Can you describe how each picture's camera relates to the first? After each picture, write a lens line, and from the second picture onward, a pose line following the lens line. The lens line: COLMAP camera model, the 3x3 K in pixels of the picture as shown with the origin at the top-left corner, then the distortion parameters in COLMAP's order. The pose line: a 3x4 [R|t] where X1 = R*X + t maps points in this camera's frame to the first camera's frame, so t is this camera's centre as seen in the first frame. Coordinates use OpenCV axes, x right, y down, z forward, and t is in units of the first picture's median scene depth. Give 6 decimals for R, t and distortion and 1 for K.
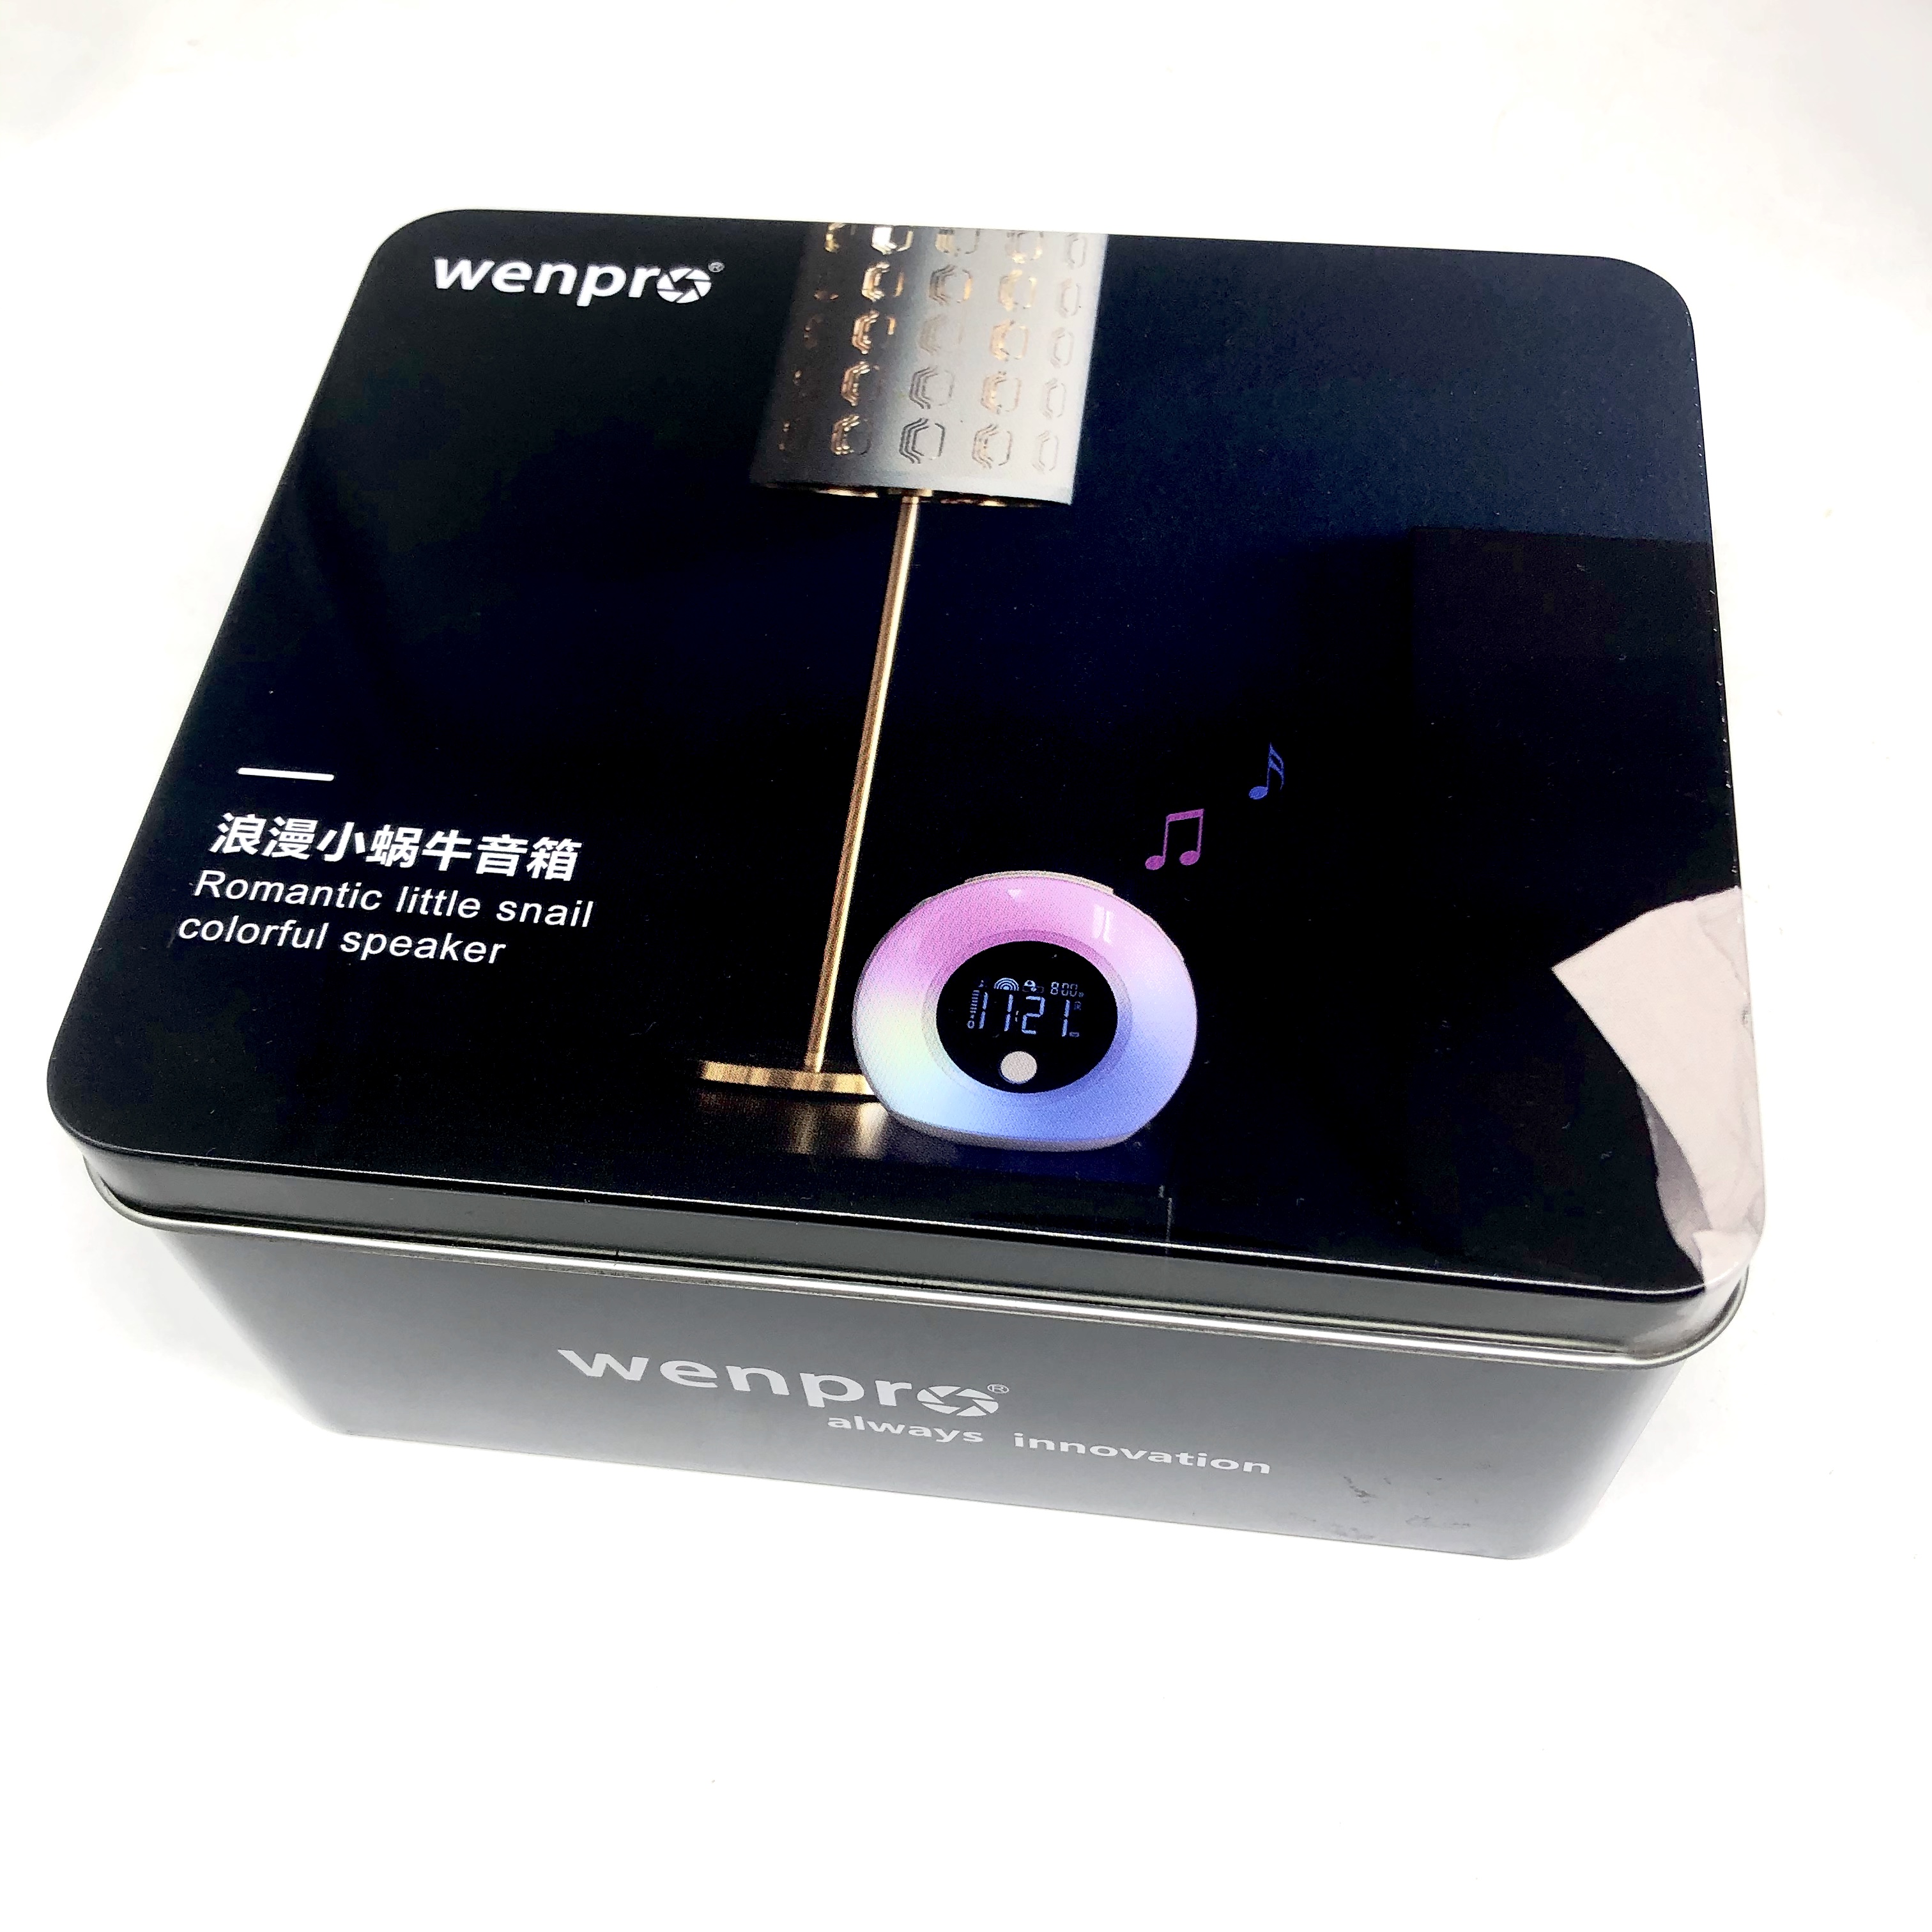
lens RADIAL K [[2233.2, 0, 966.0], [0, 2233.2, 966.0], [0, 0, 1]] dist [0.163894, -0.700682]
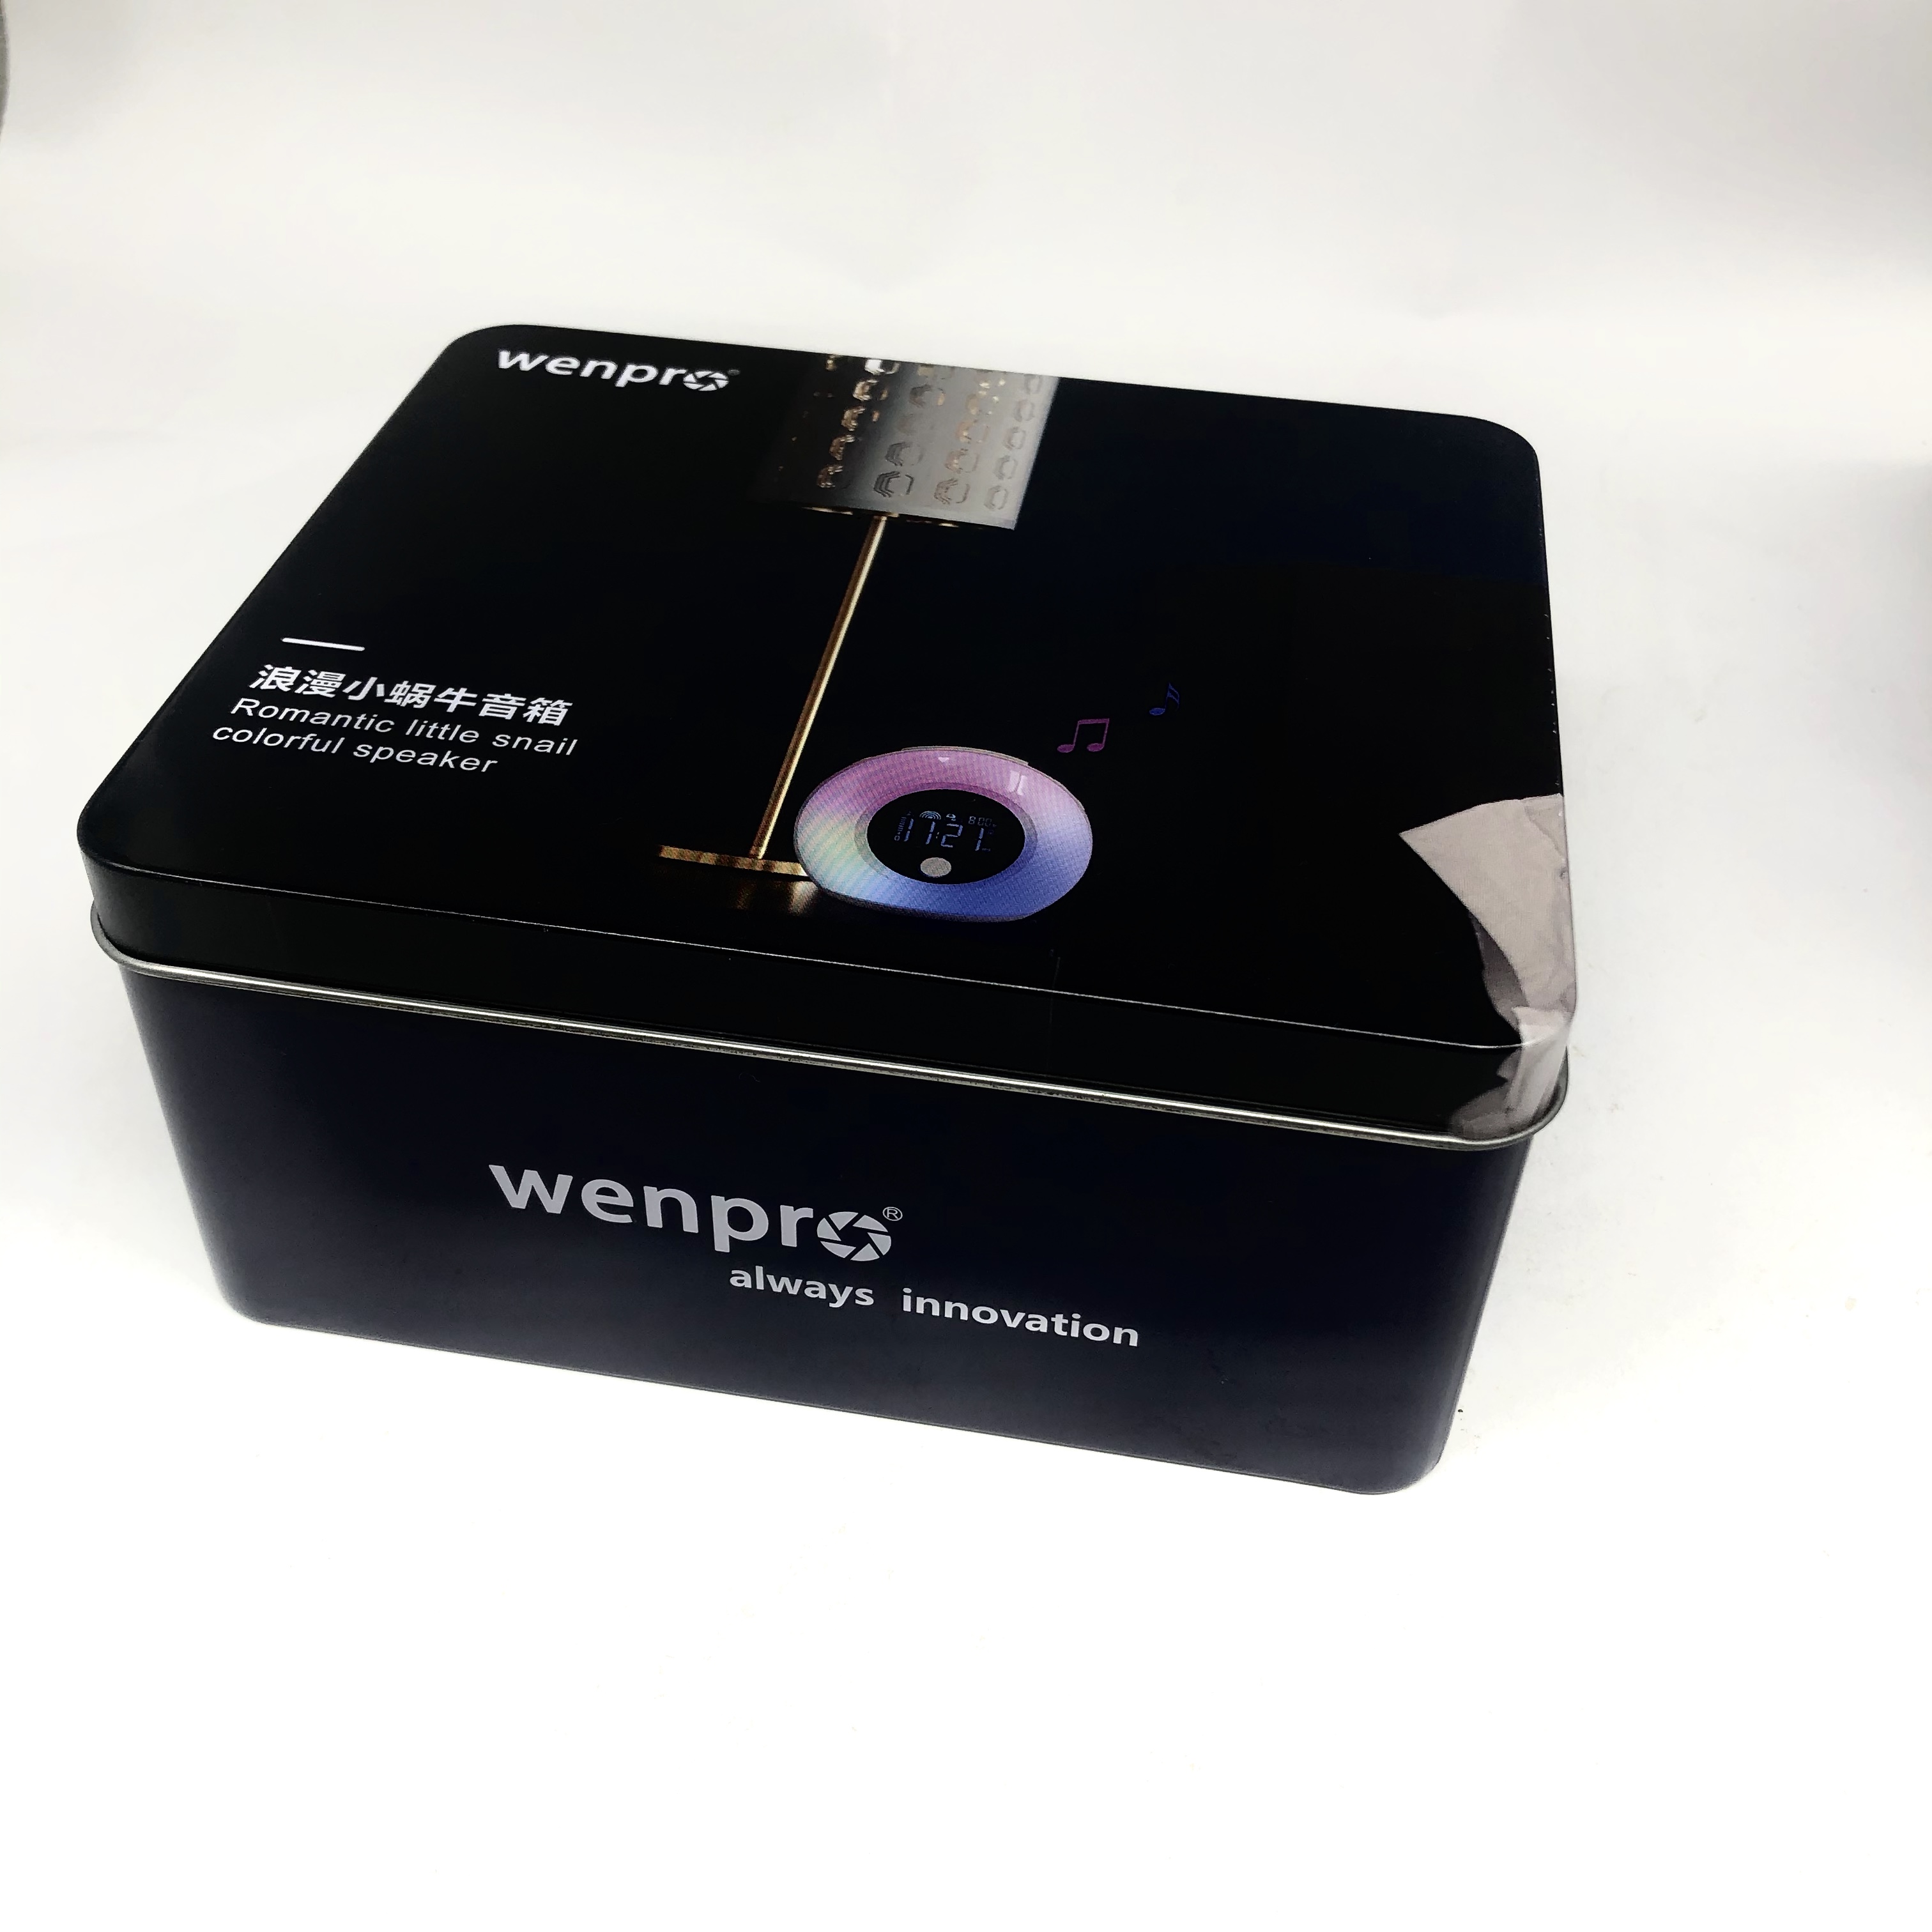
lens RADIAL K [[2233.2, 0, 966.0], [0, 2233.2, 966.0], [0, 0, 1]] dist [0.163894, -0.700682]
pose [[0.996502, 0.082016, 0.016036, 0.023046], [-0.073880, 0.954280, -0.289640, 0.394339], [-0.039058, 0.287442, 0.957001, -0.076309]]
